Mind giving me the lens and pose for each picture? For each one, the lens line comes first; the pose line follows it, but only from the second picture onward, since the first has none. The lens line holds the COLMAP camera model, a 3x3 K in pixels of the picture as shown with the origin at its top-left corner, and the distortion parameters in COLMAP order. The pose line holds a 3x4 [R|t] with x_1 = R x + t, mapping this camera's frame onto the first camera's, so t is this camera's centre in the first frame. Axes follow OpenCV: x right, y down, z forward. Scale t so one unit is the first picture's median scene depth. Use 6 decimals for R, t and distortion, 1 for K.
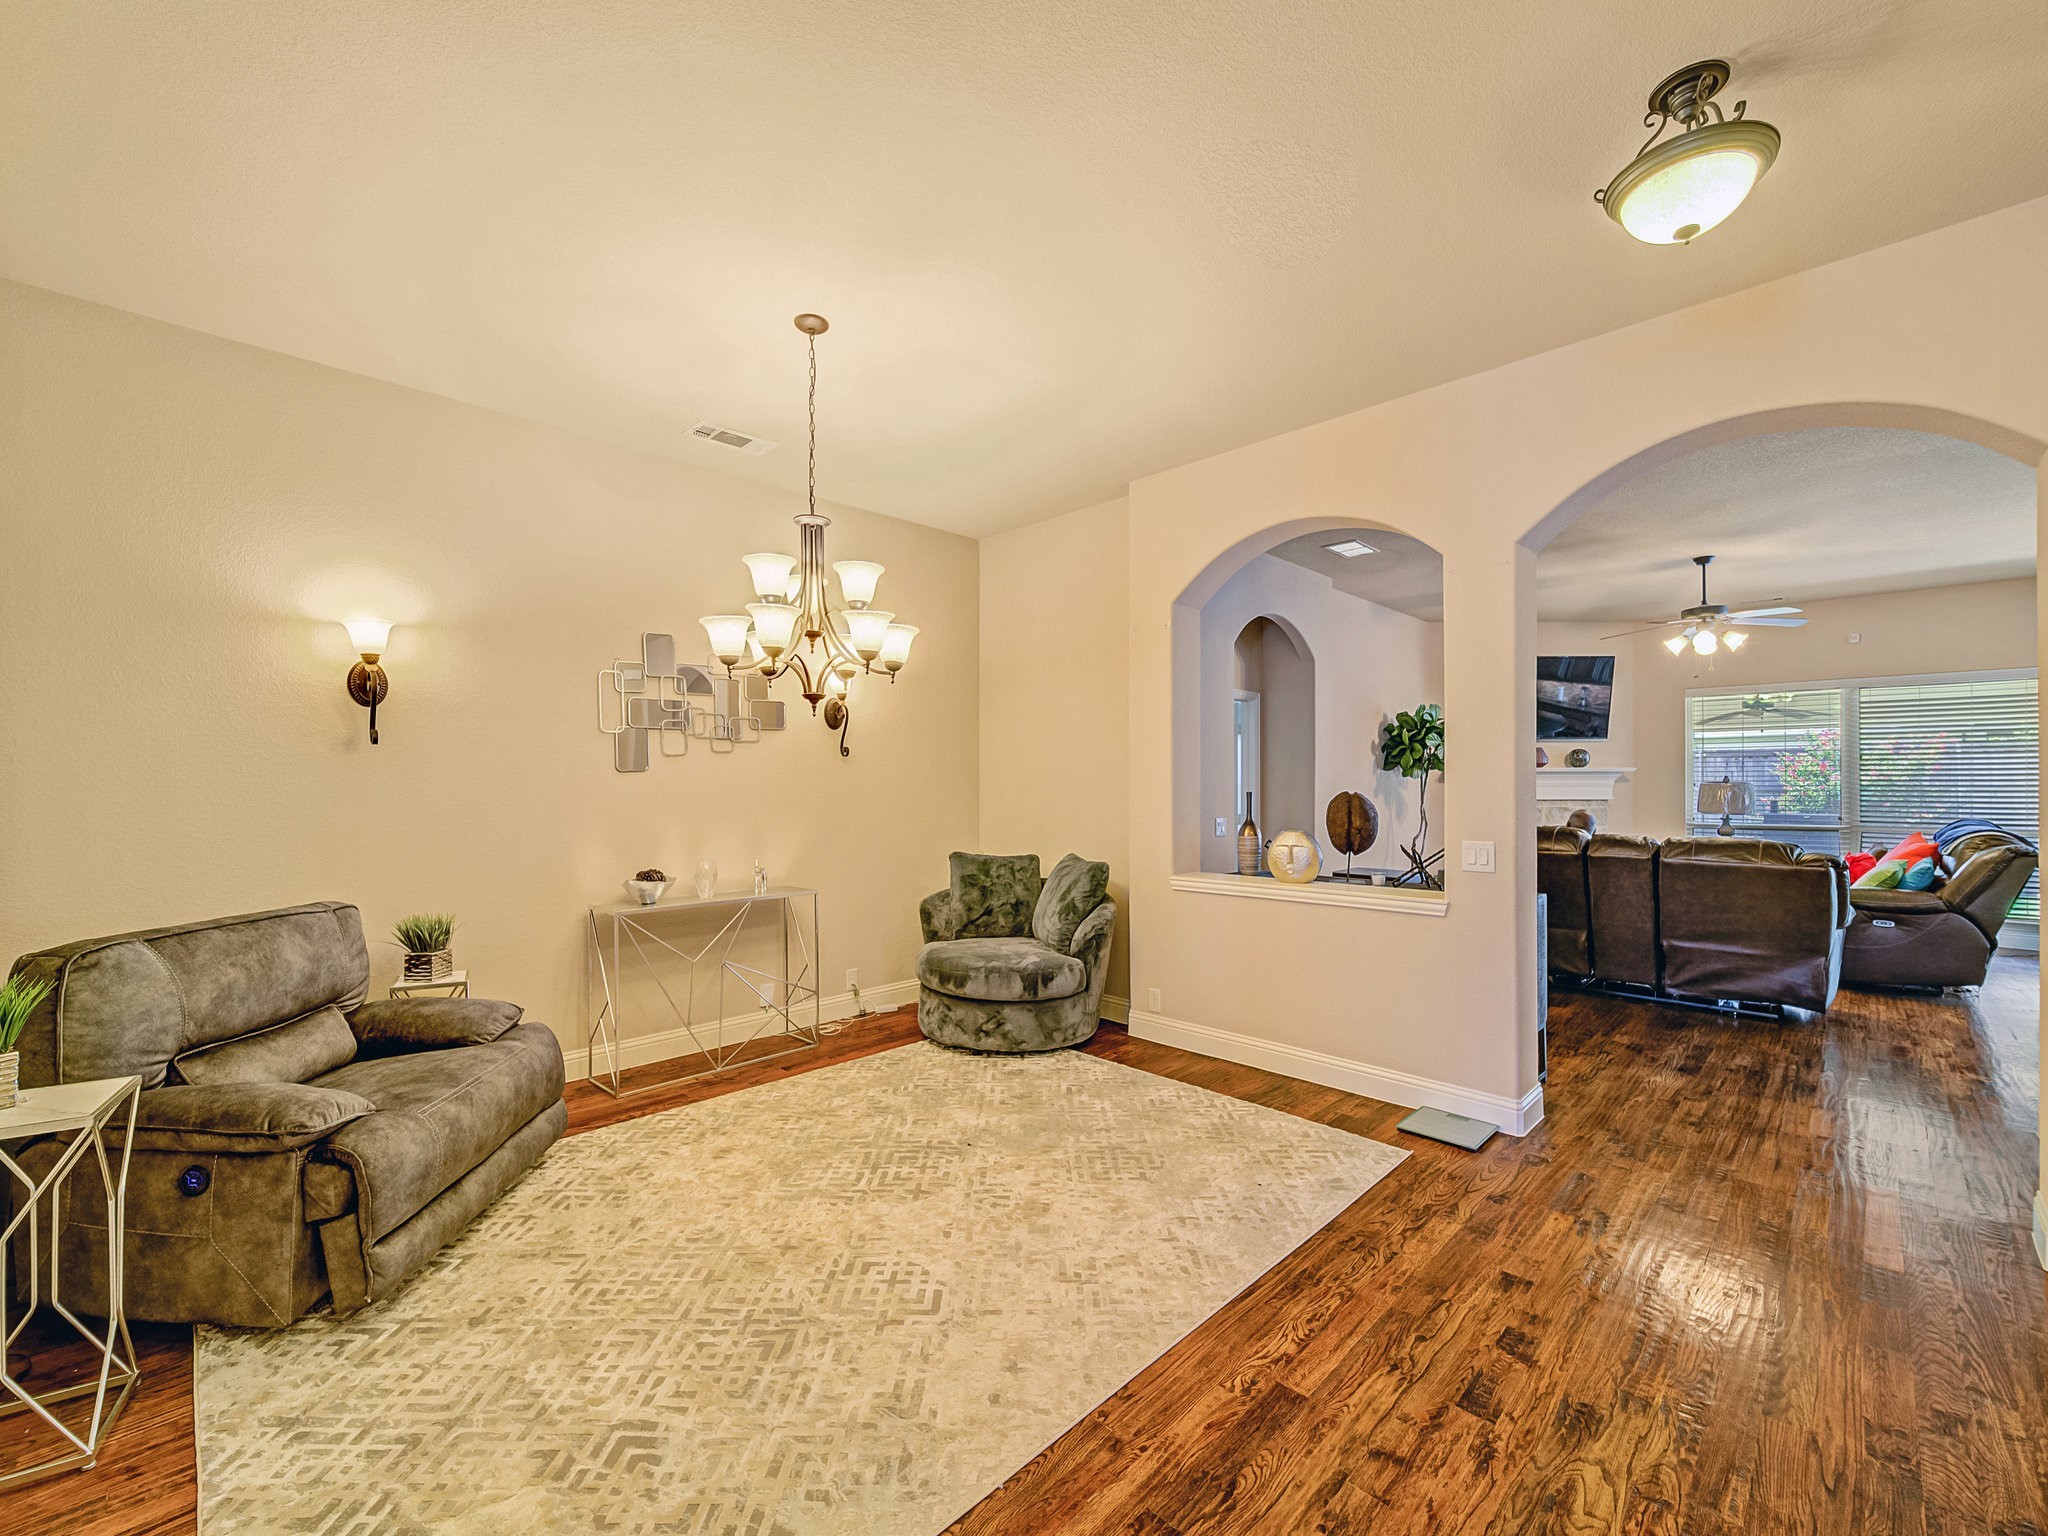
lens RADIAL K [[853.7, 0, 1025.7], [0, 853.7, 767.8], [0, 0, 1]] dist [-0.000706, -0.000441]
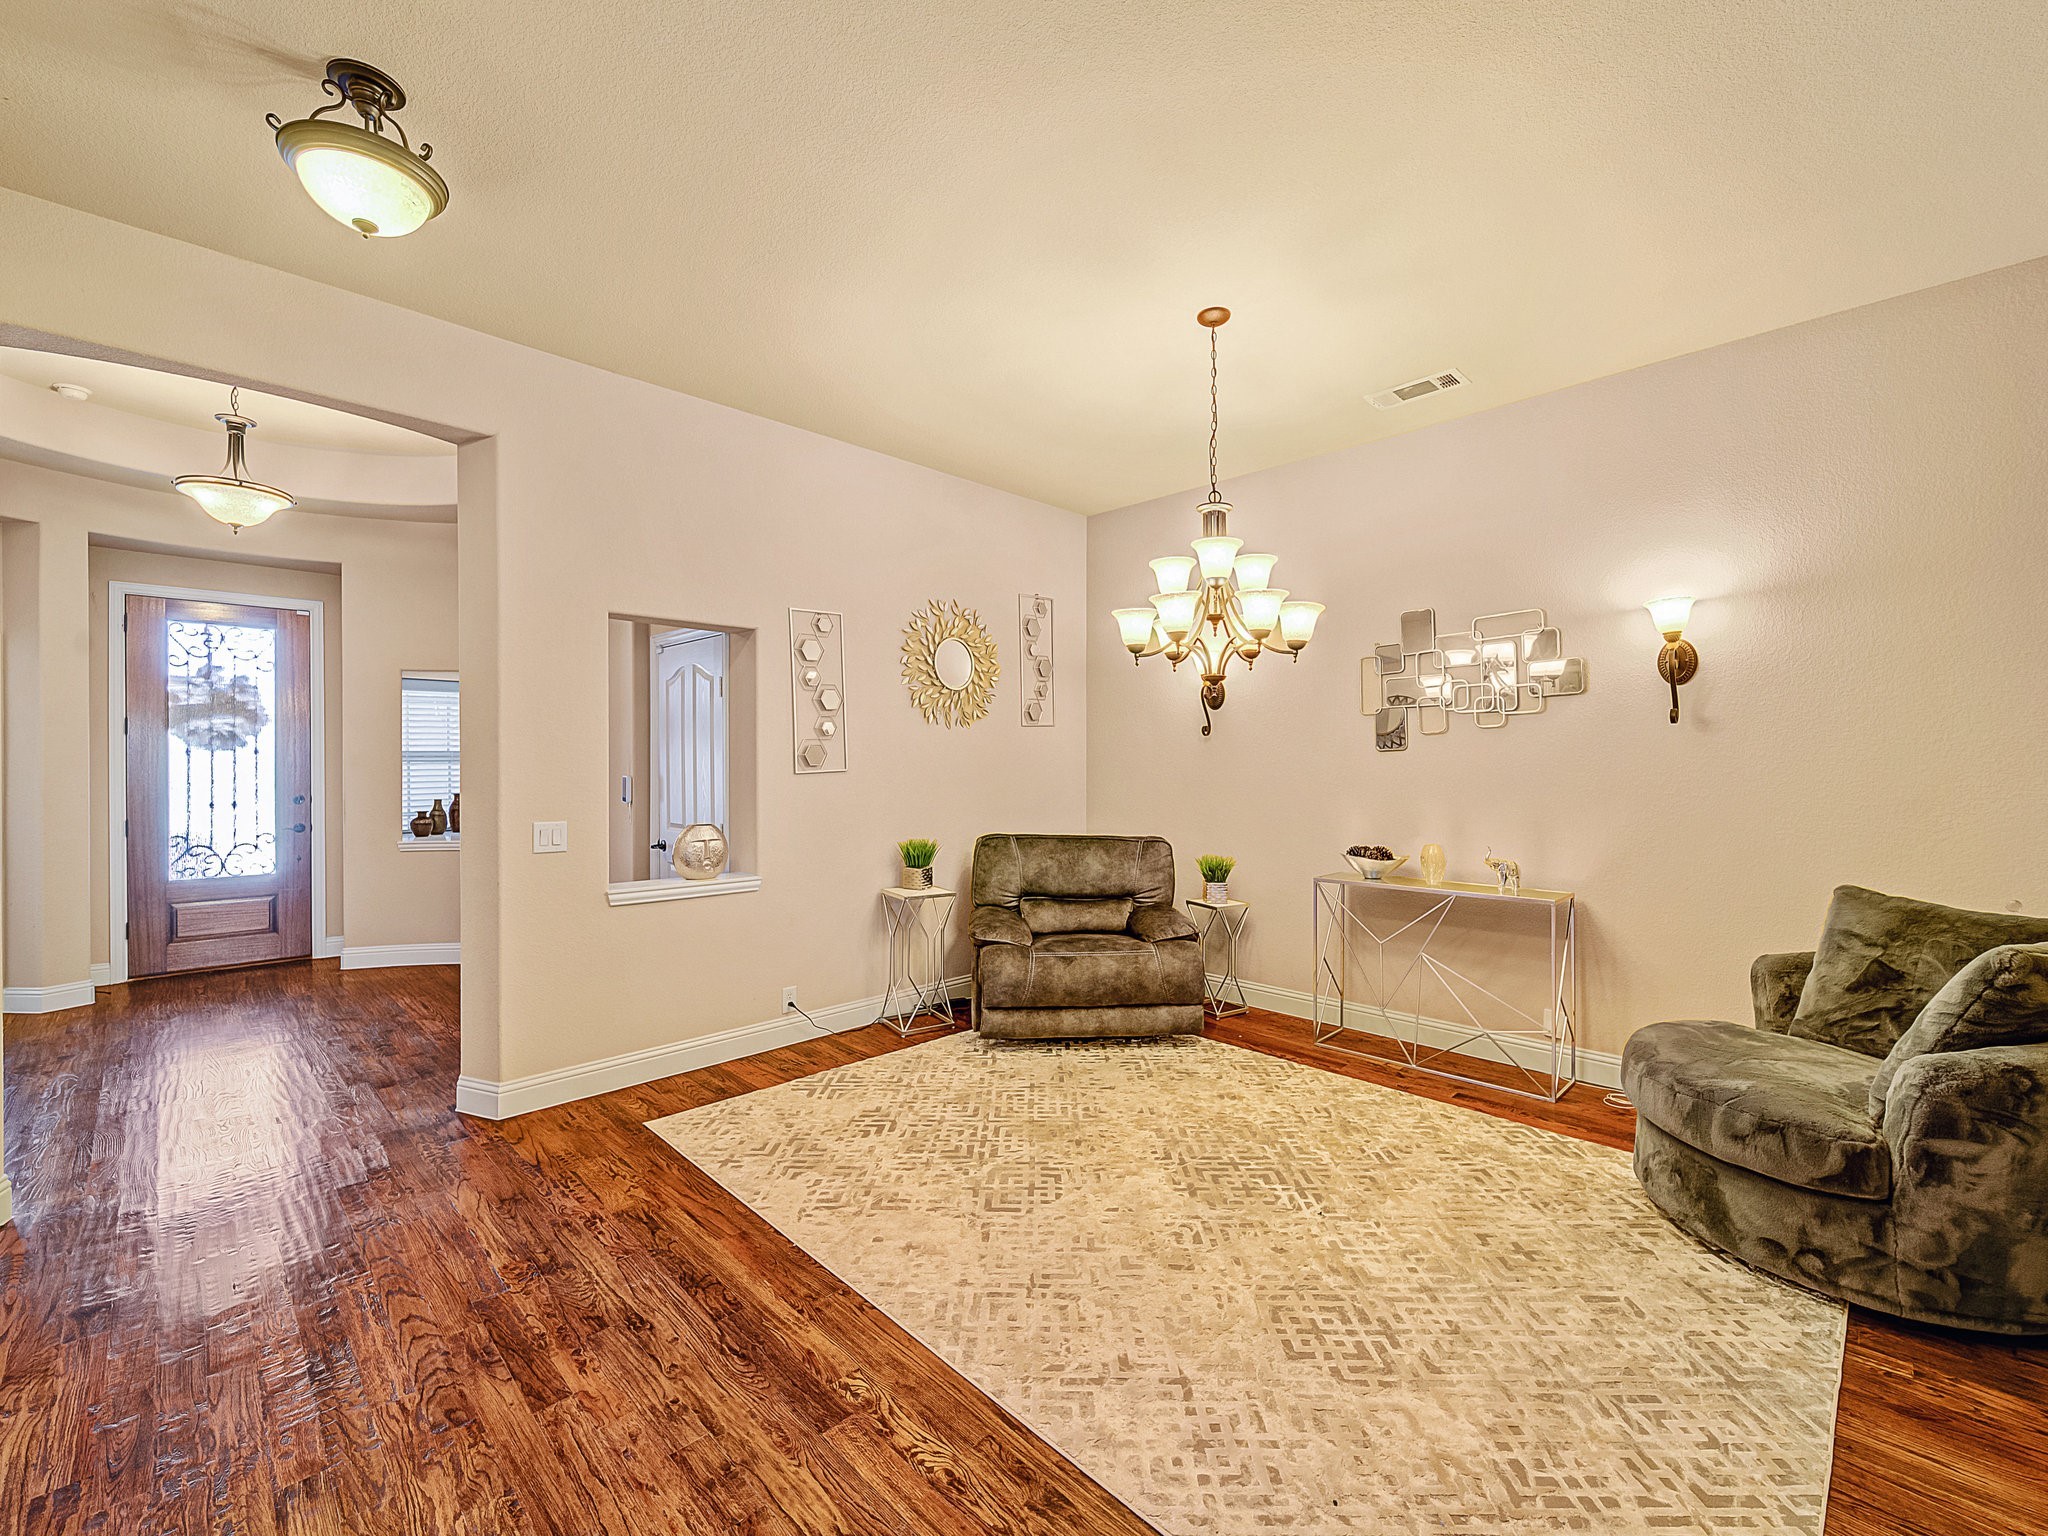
lens RADIAL K [[853.7, 0, 1025.7], [0, 853.7, 767.8], [0, 0, 1]] dist [-0.000706, -0.000441]
pose [[-0.008176, 0.007366, -0.999939, 0.950351], [0.017557, 0.999820, 0.007222, 0.014844], [0.999812, -0.017497, -0.008303, 0.949752]]
